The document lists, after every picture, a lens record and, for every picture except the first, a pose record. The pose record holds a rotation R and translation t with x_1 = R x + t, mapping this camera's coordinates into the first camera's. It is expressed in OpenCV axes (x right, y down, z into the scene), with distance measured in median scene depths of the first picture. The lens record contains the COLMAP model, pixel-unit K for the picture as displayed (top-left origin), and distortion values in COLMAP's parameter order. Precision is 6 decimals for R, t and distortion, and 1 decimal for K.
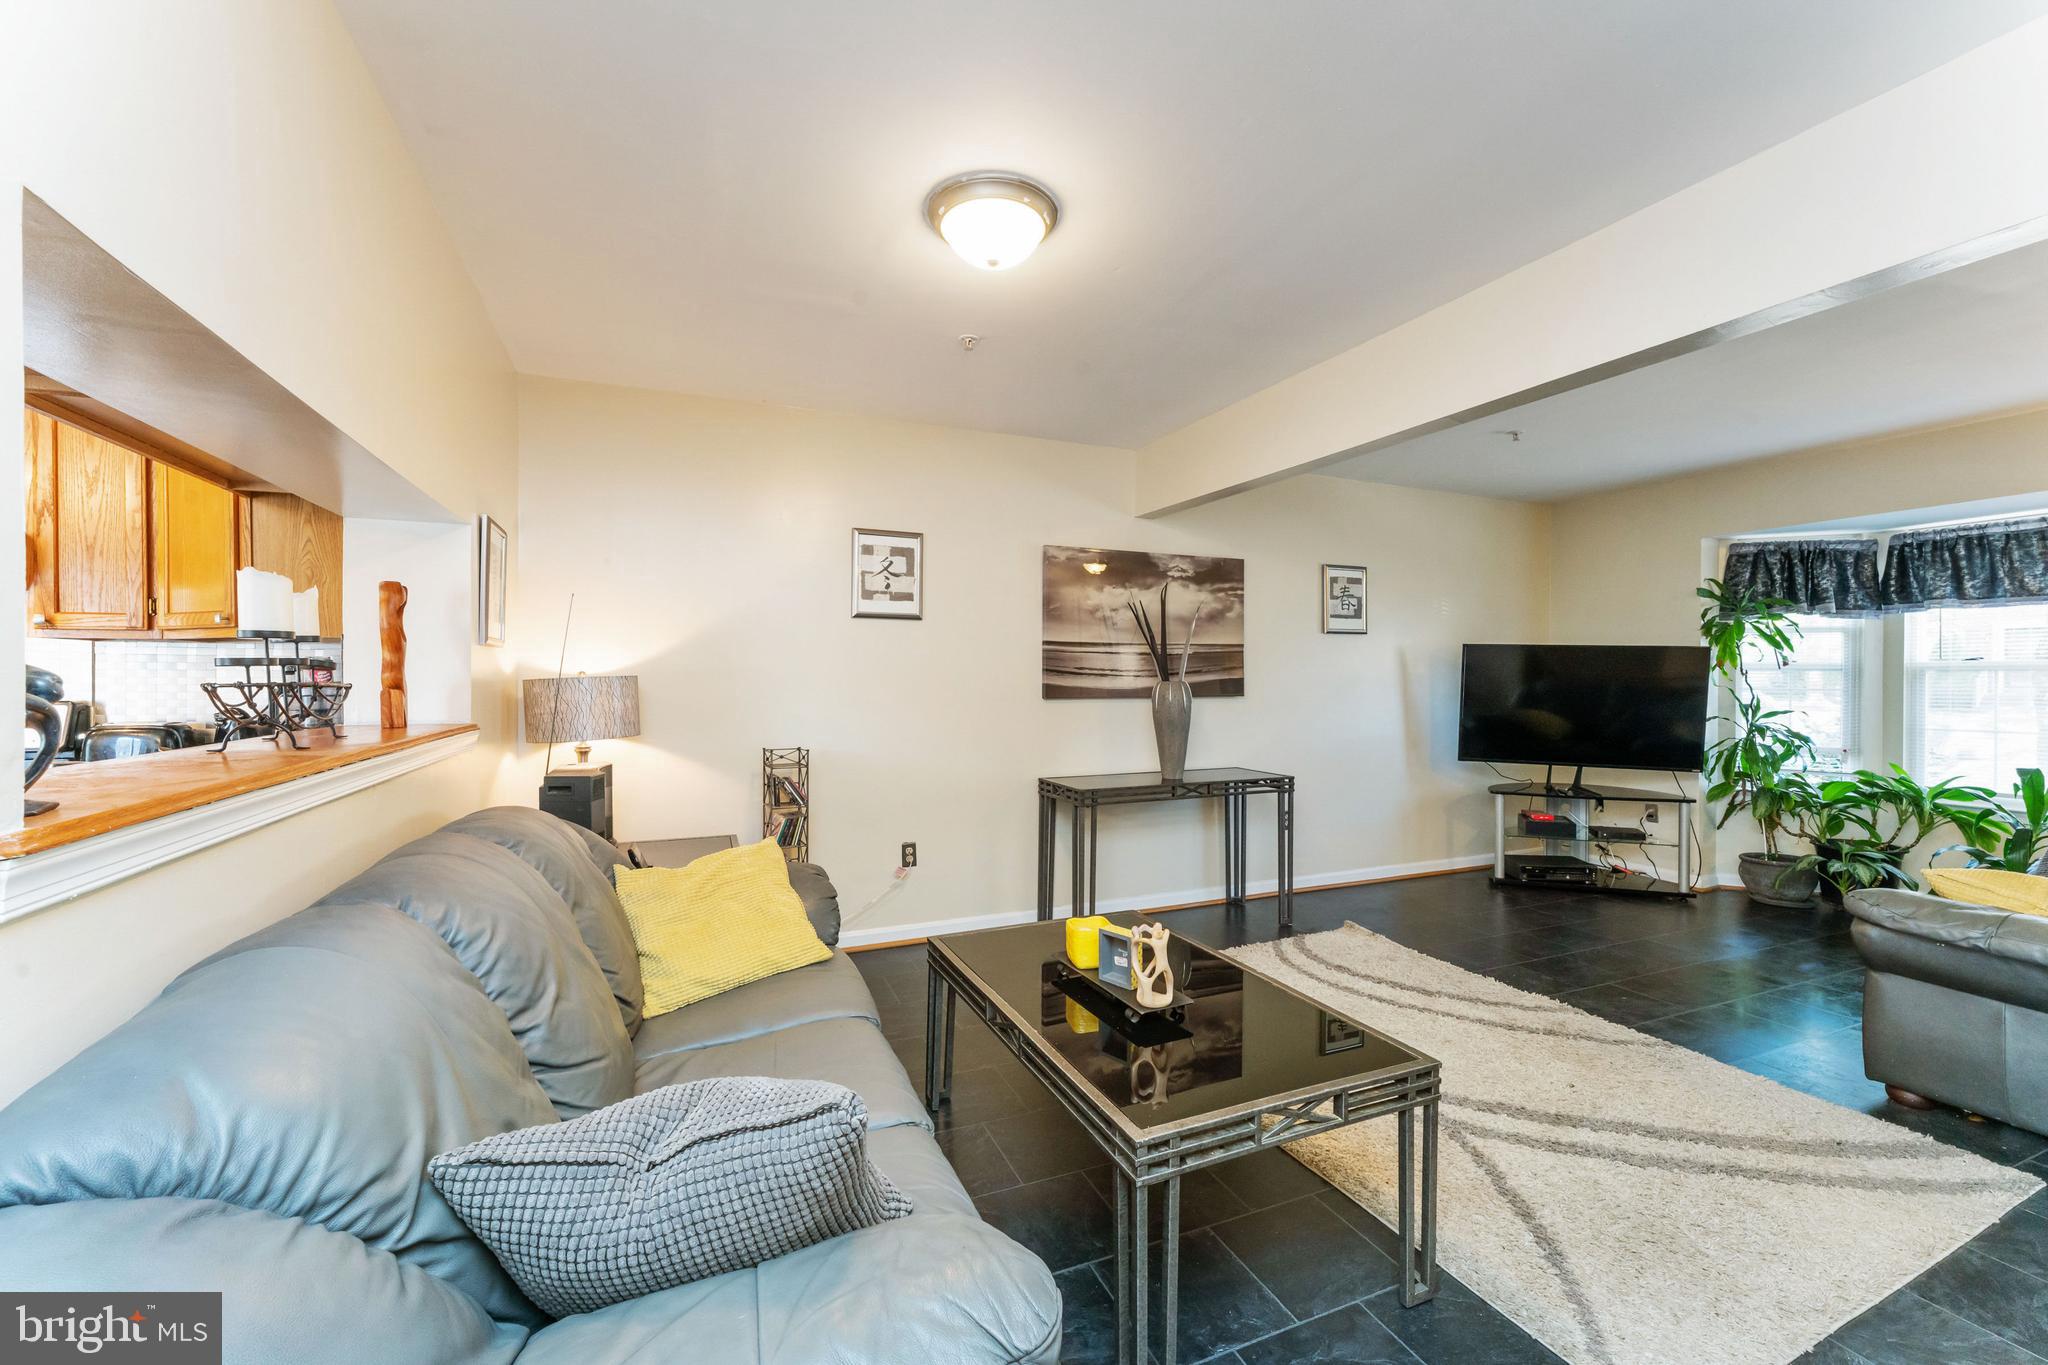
lens RADIAL K [[819.1, 0, 1016.0], [0, 819.1, 681.8], [0, 0, 1]] dist [-0.006469, 0.002948]
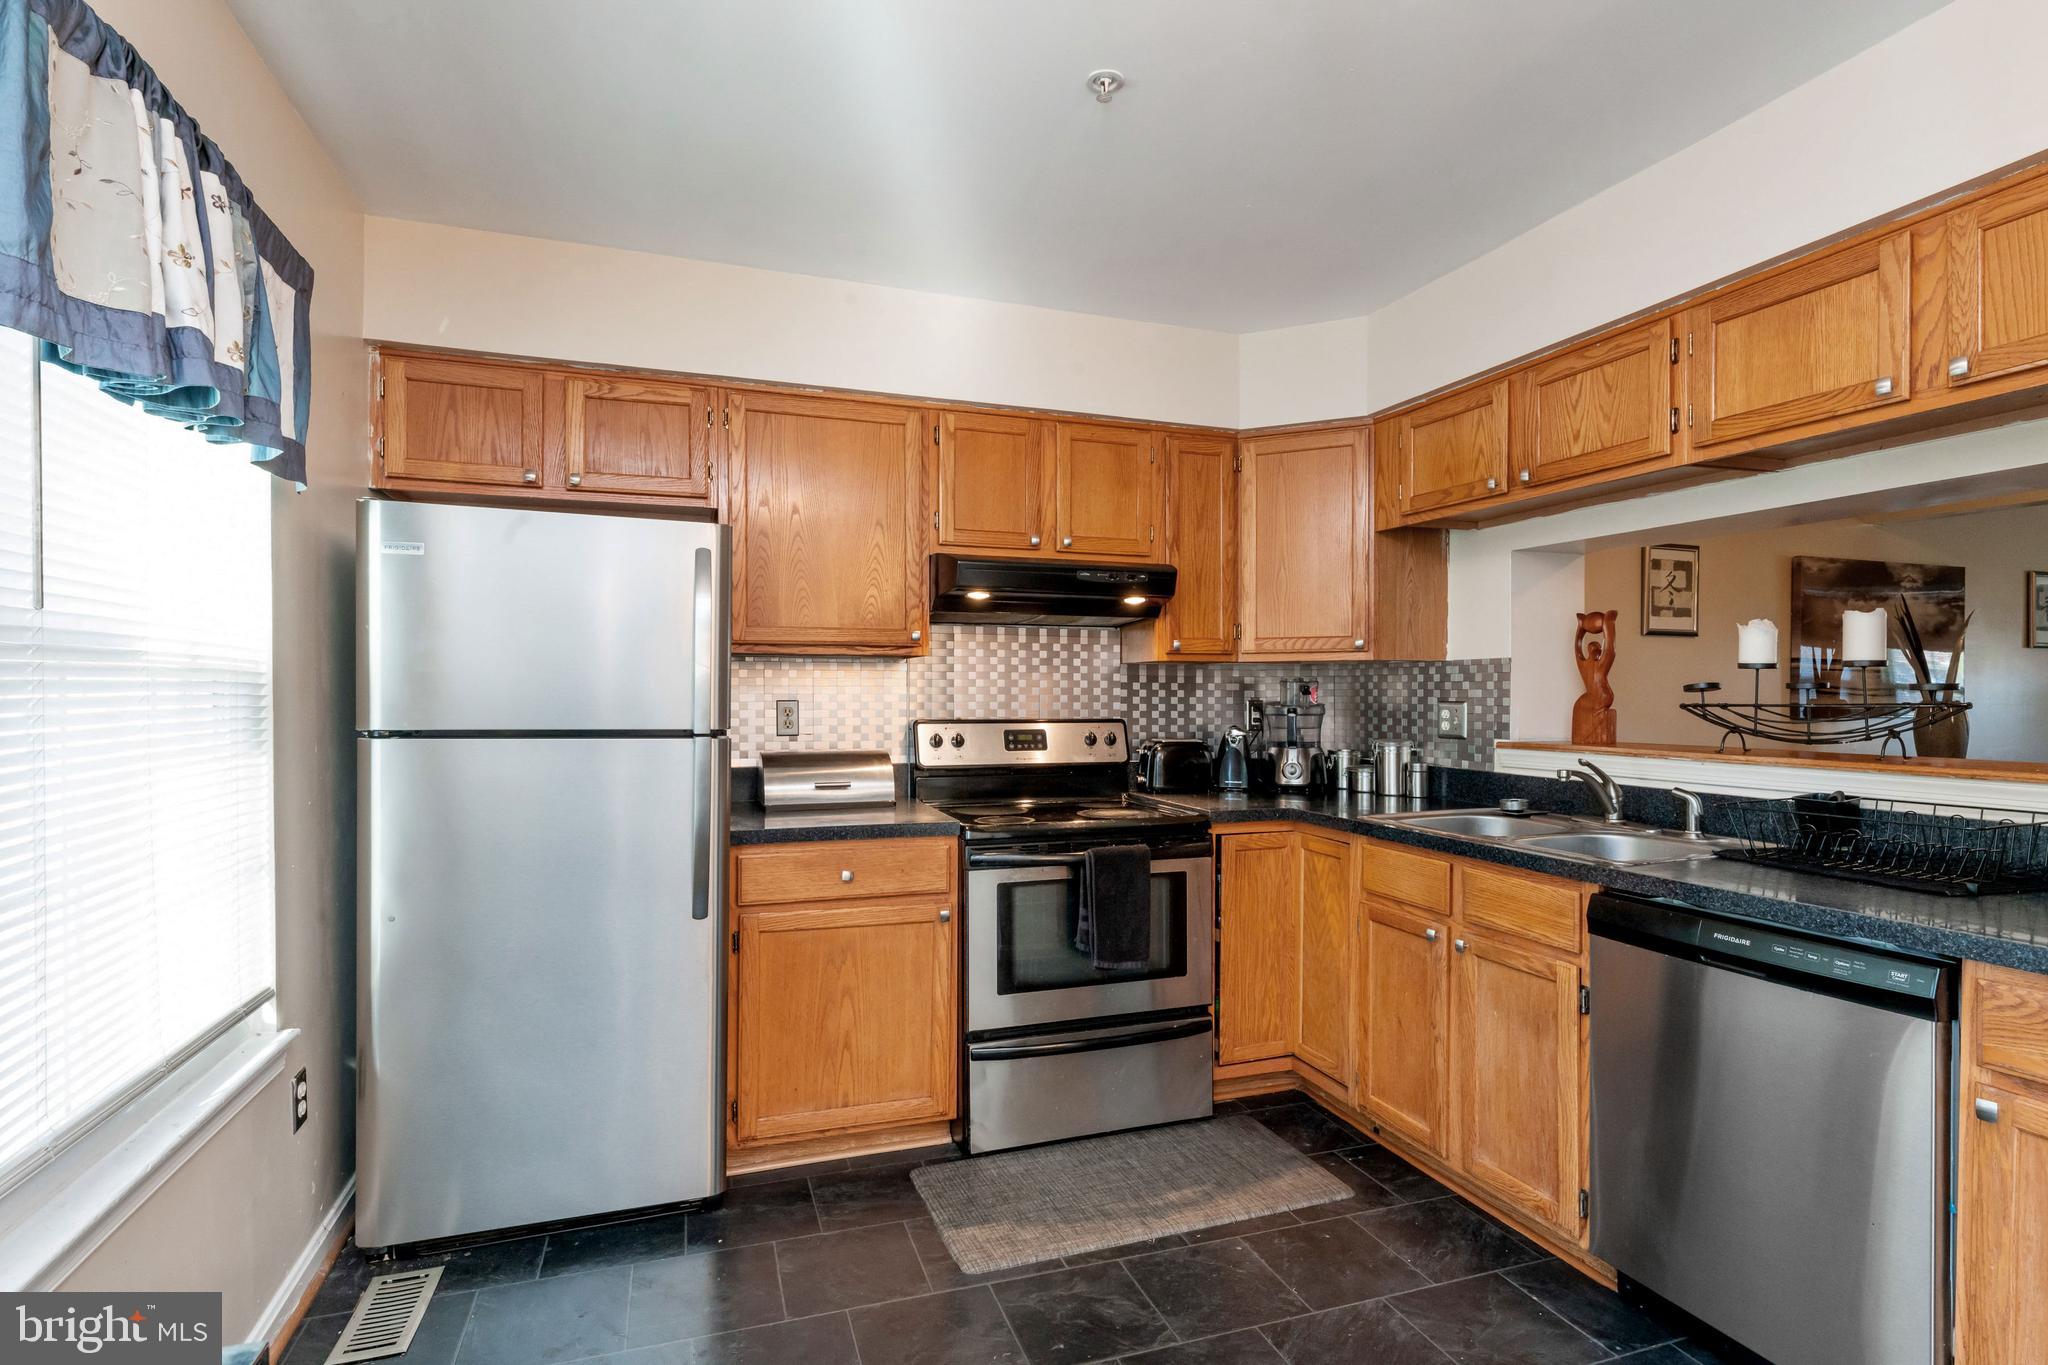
lens RADIAL K [[993.5, 0, 1025.9], [0, 993.5, 700.4], [0, 0, 1]] dist [-0.004417, -0.001308]
pose [[0.997175, 0.000627, -0.075110, -0.715140], [-0.000470, 0.999998, 0.002118, -0.002702], [0.075111, -0.002077, 0.997173, -0.188872]]
